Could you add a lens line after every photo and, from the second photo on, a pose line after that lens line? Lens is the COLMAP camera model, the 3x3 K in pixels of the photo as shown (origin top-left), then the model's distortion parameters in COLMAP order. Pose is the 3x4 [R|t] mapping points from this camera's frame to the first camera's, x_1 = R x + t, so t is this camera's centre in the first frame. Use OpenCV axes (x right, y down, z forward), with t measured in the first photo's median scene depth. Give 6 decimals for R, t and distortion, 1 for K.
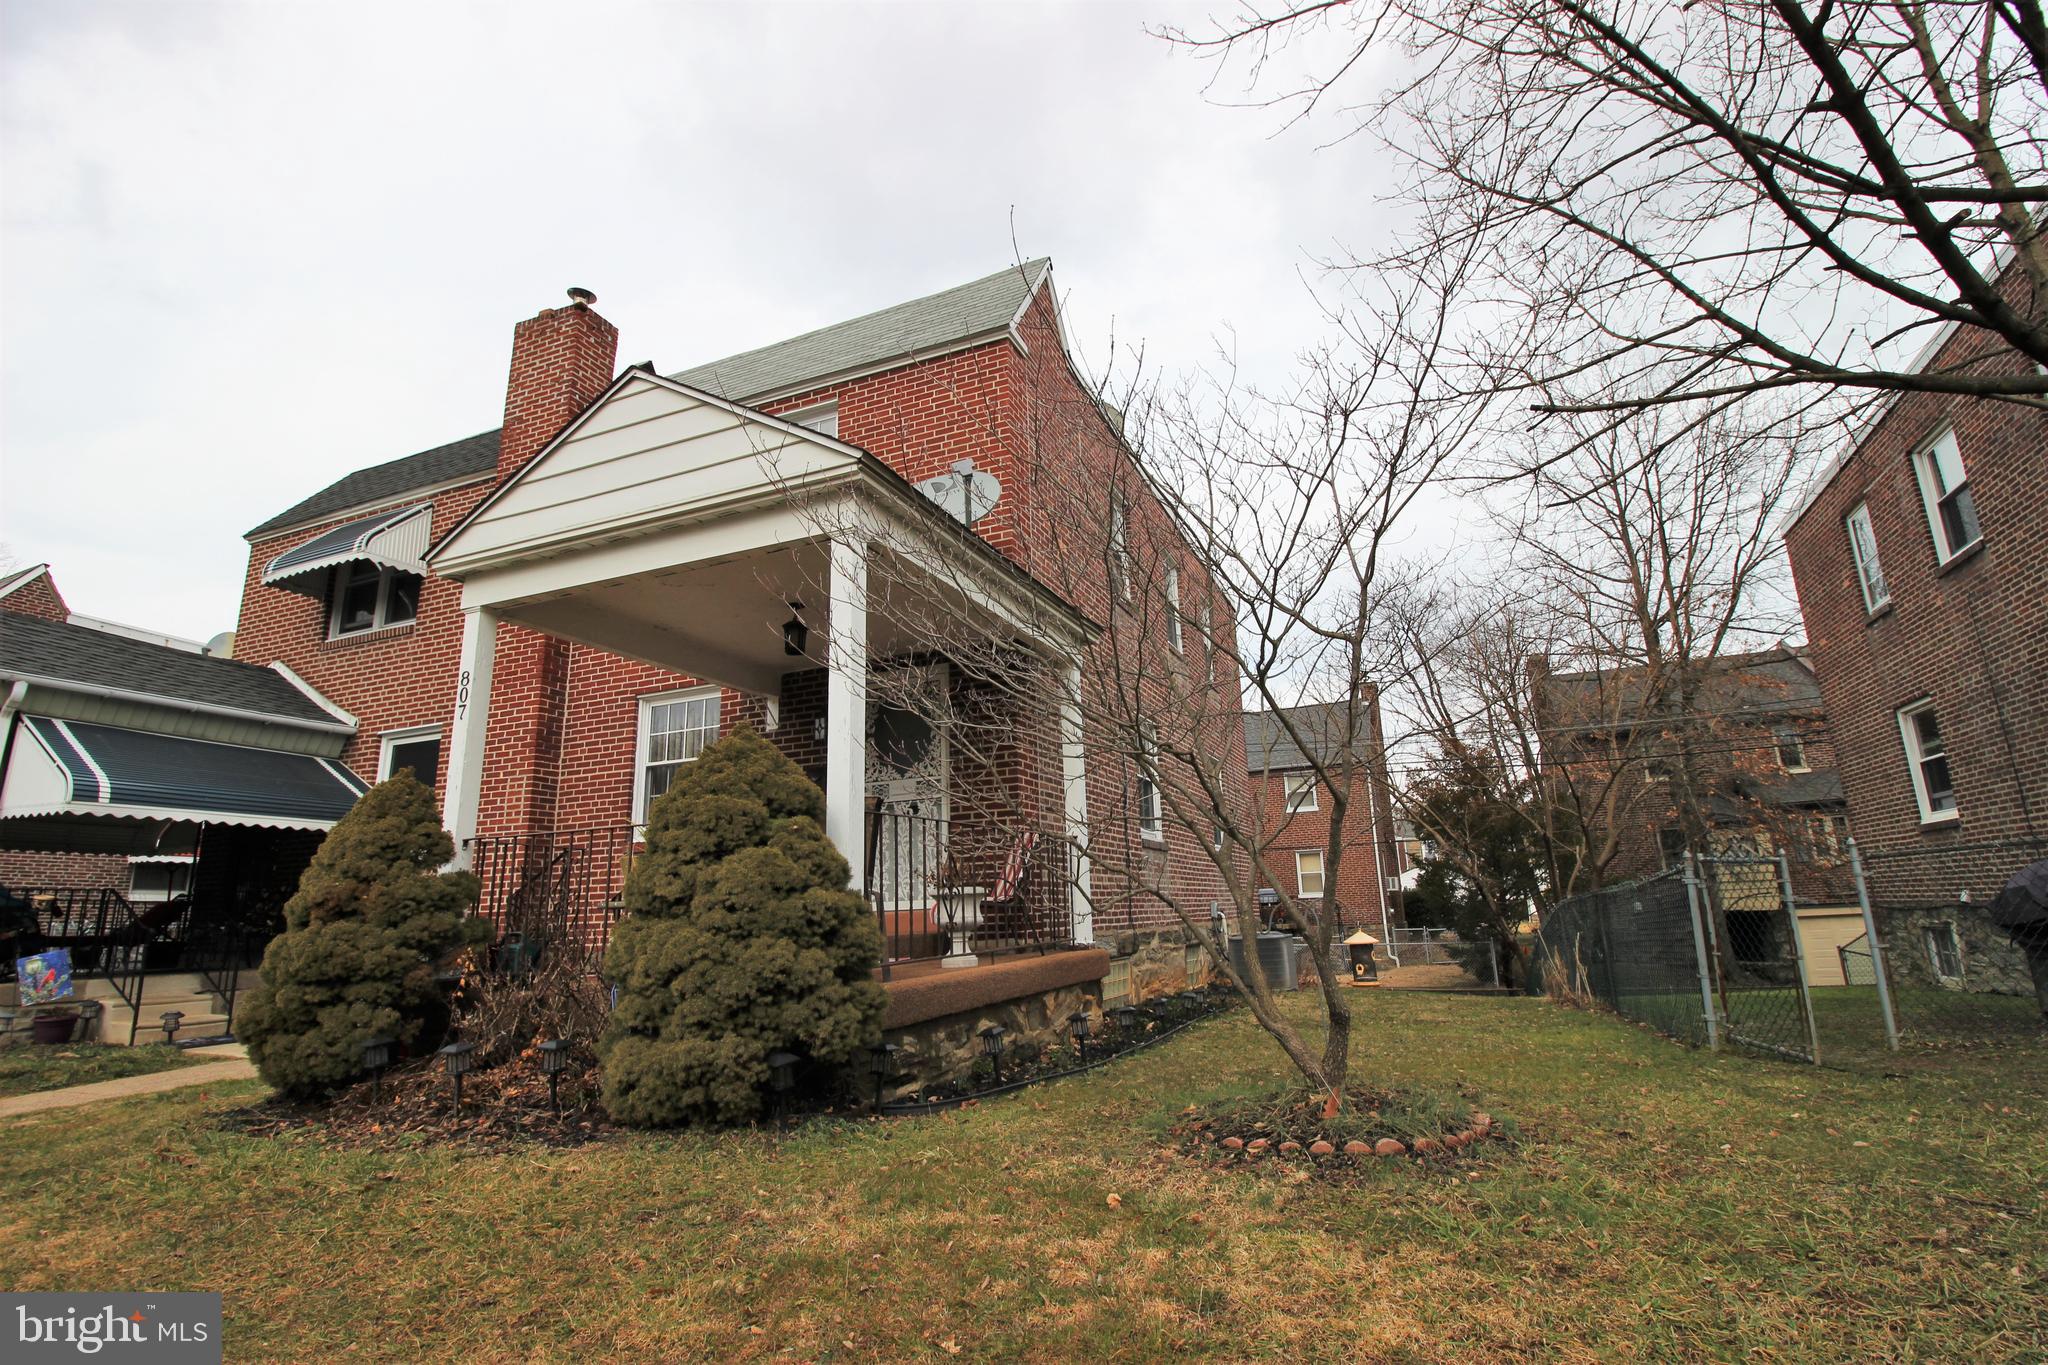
lens RADIAL K [[950.9, 0, 1052.6], [0, 950.9, 686.8], [0, 0, 1]] dist [0.001012, -0.012681]
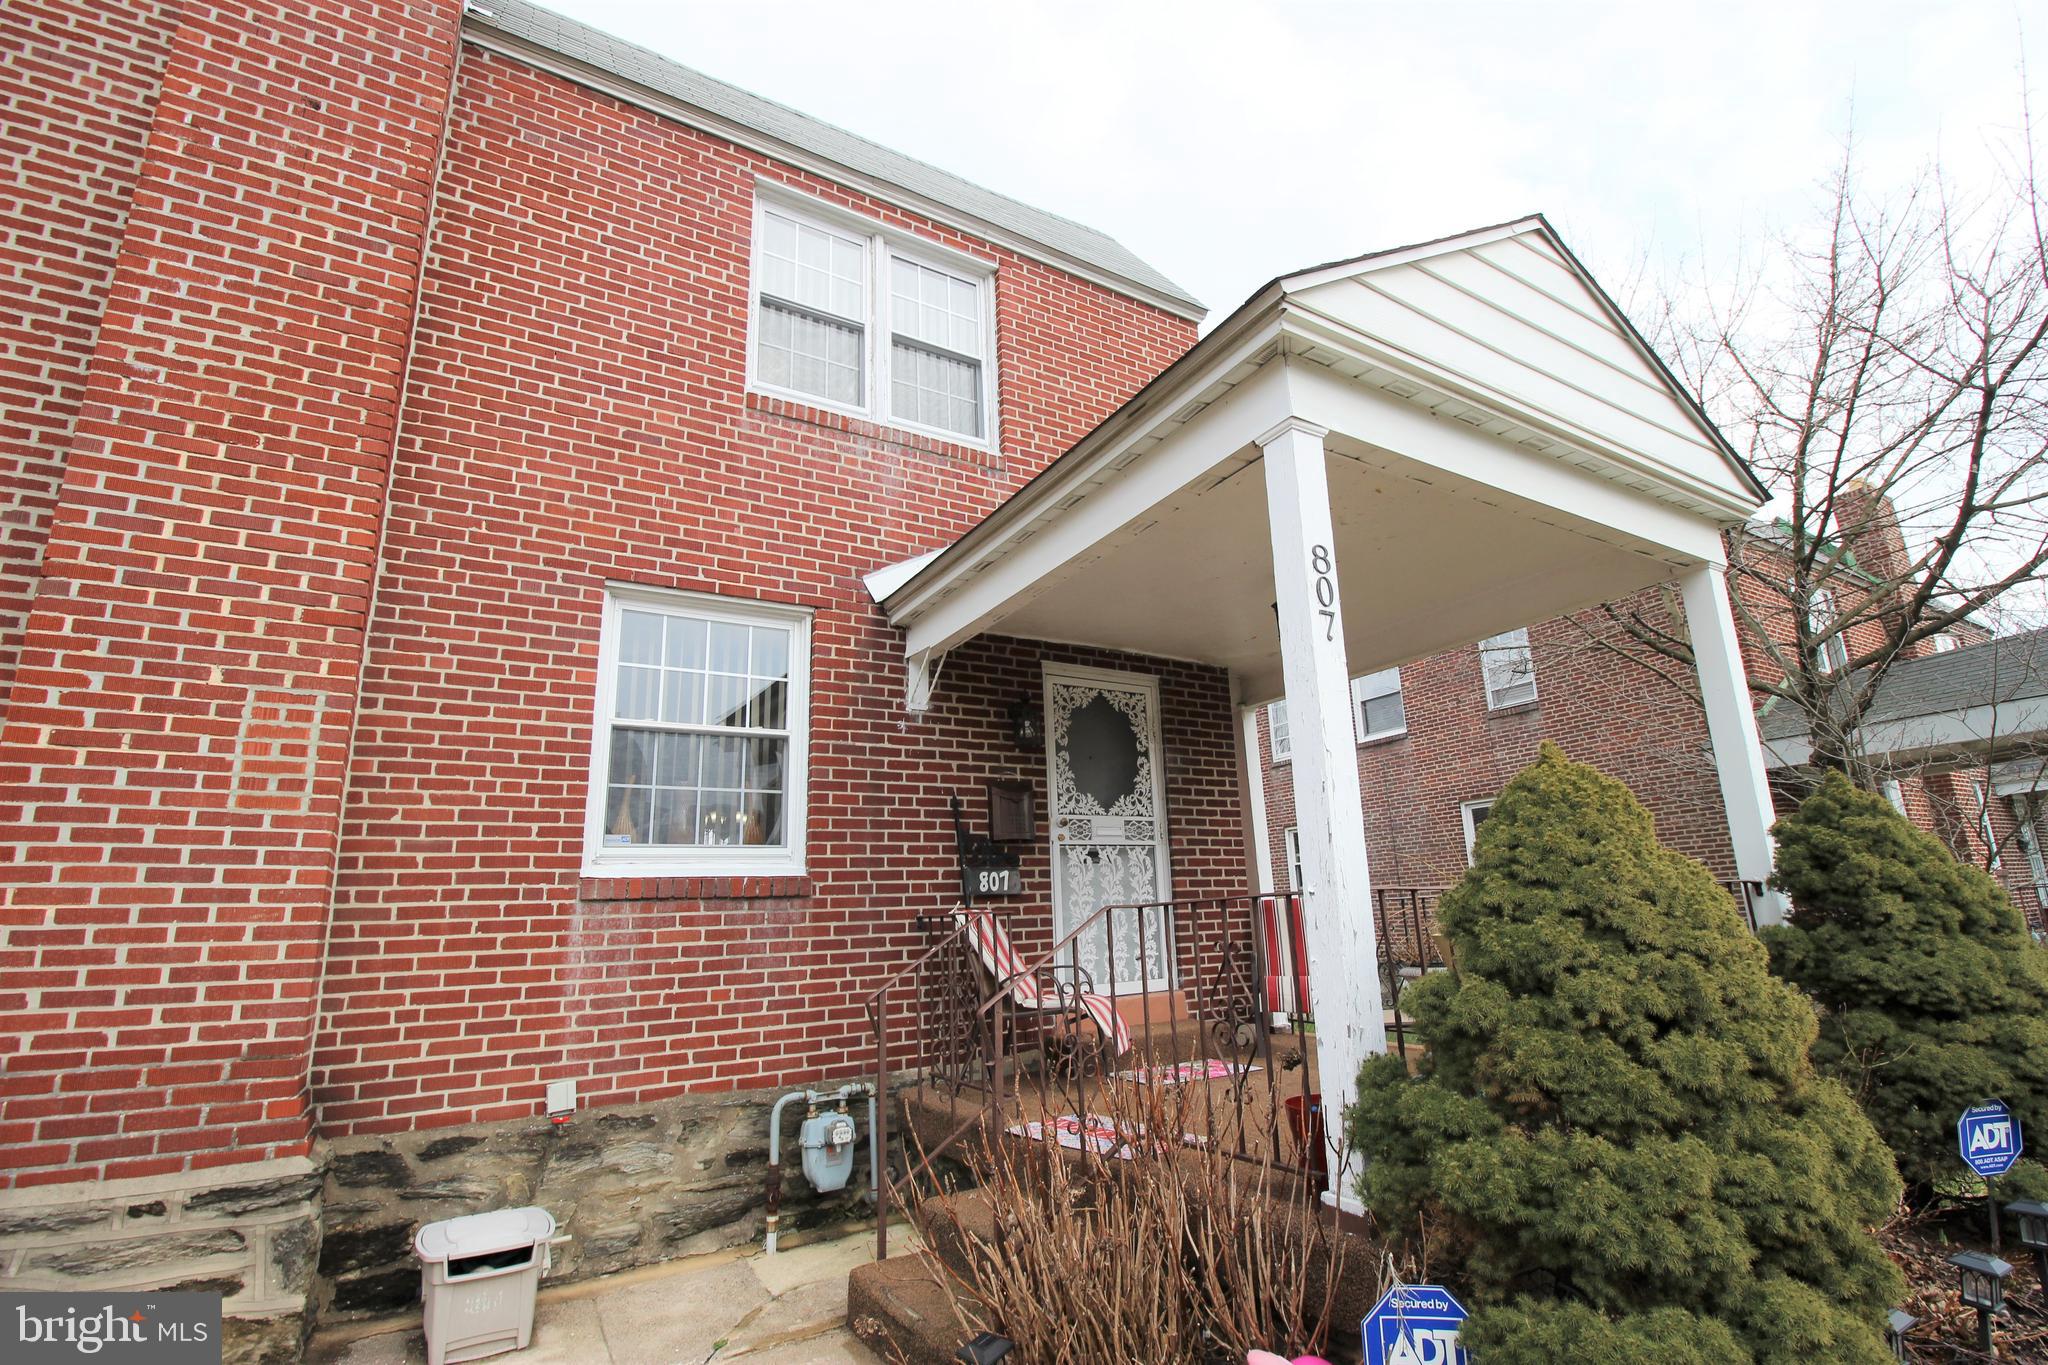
lens RADIAL K [[950.9, 0, 1049.4], [0, 950.9, 685.9], [0, 0, 1]] dist [0.001012, -0.012681]
pose [[0.588565, 0.209983, 0.780704, -0.678199], [-0.166947, 0.976434, -0.136768, 0.092890], [-0.791024, -0.049839, 0.609751, 0.509509]]
